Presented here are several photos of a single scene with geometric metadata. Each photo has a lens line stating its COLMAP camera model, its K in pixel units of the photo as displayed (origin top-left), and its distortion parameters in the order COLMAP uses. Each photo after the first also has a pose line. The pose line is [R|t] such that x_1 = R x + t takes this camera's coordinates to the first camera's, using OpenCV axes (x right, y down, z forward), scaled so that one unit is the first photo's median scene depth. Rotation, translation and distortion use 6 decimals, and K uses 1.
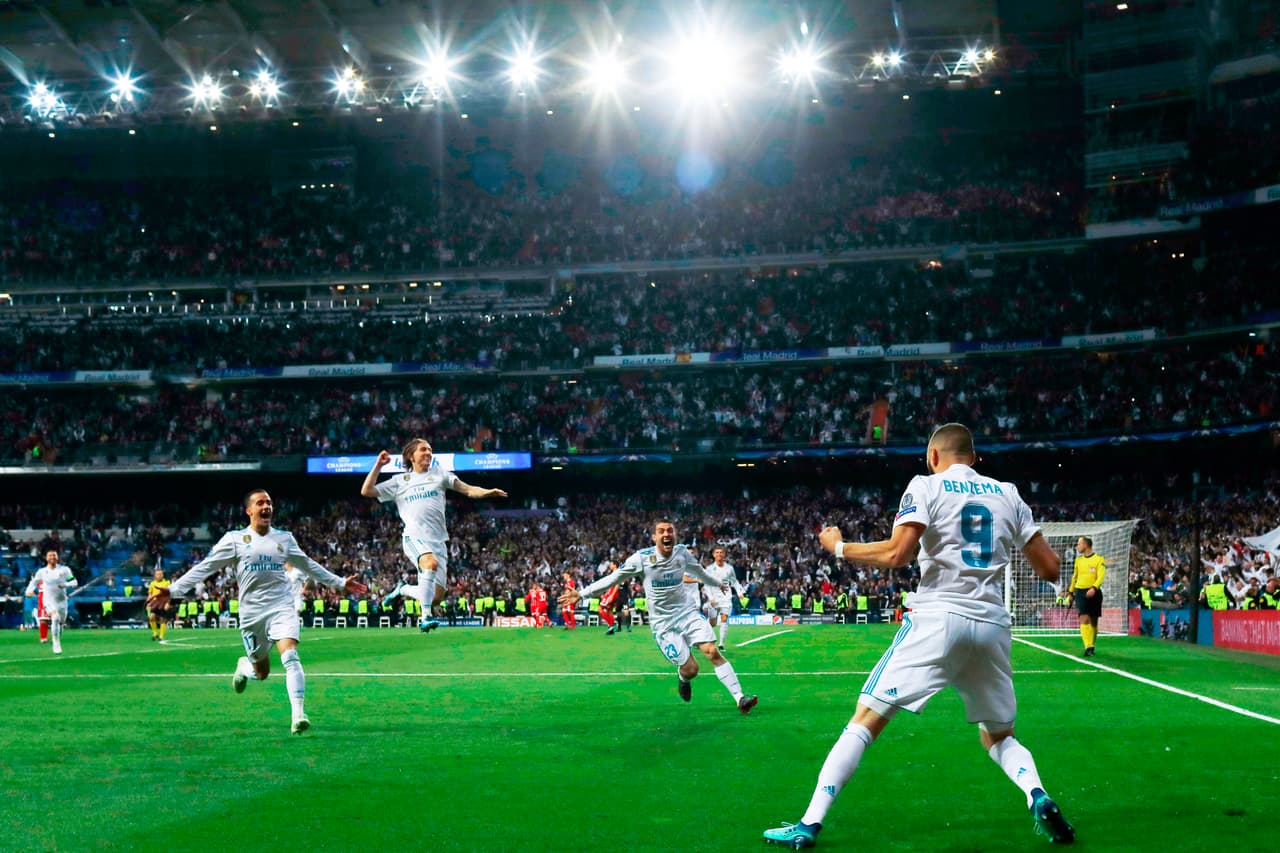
lens RADIAL K [[9499.6, 0, 327.7], [0, 9499.6, 425.6], [0, 0, 1]] dist [0.118446, -11.624496]
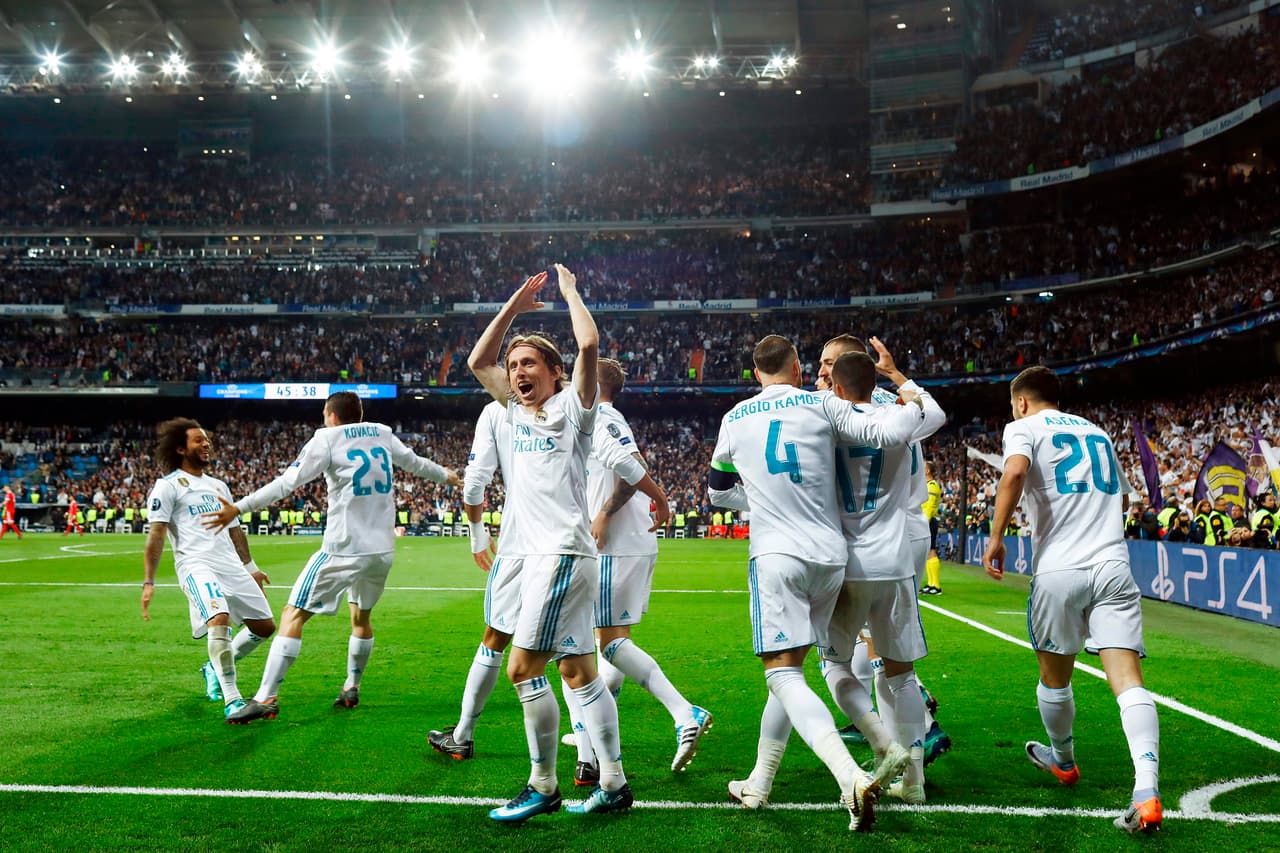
lens RADIAL K [[9499.6, 0, 327.7], [0, 9499.6, 425.6], [0, 0, 1]] dist [0.118446, -11.624496]
pose [[0.999693, 0.018342, 0.016657, -0.006415], [-0.018489, 0.999791, 0.008684, -0.002103], [-0.016494, -0.008989, 0.999824, -0.160415]]
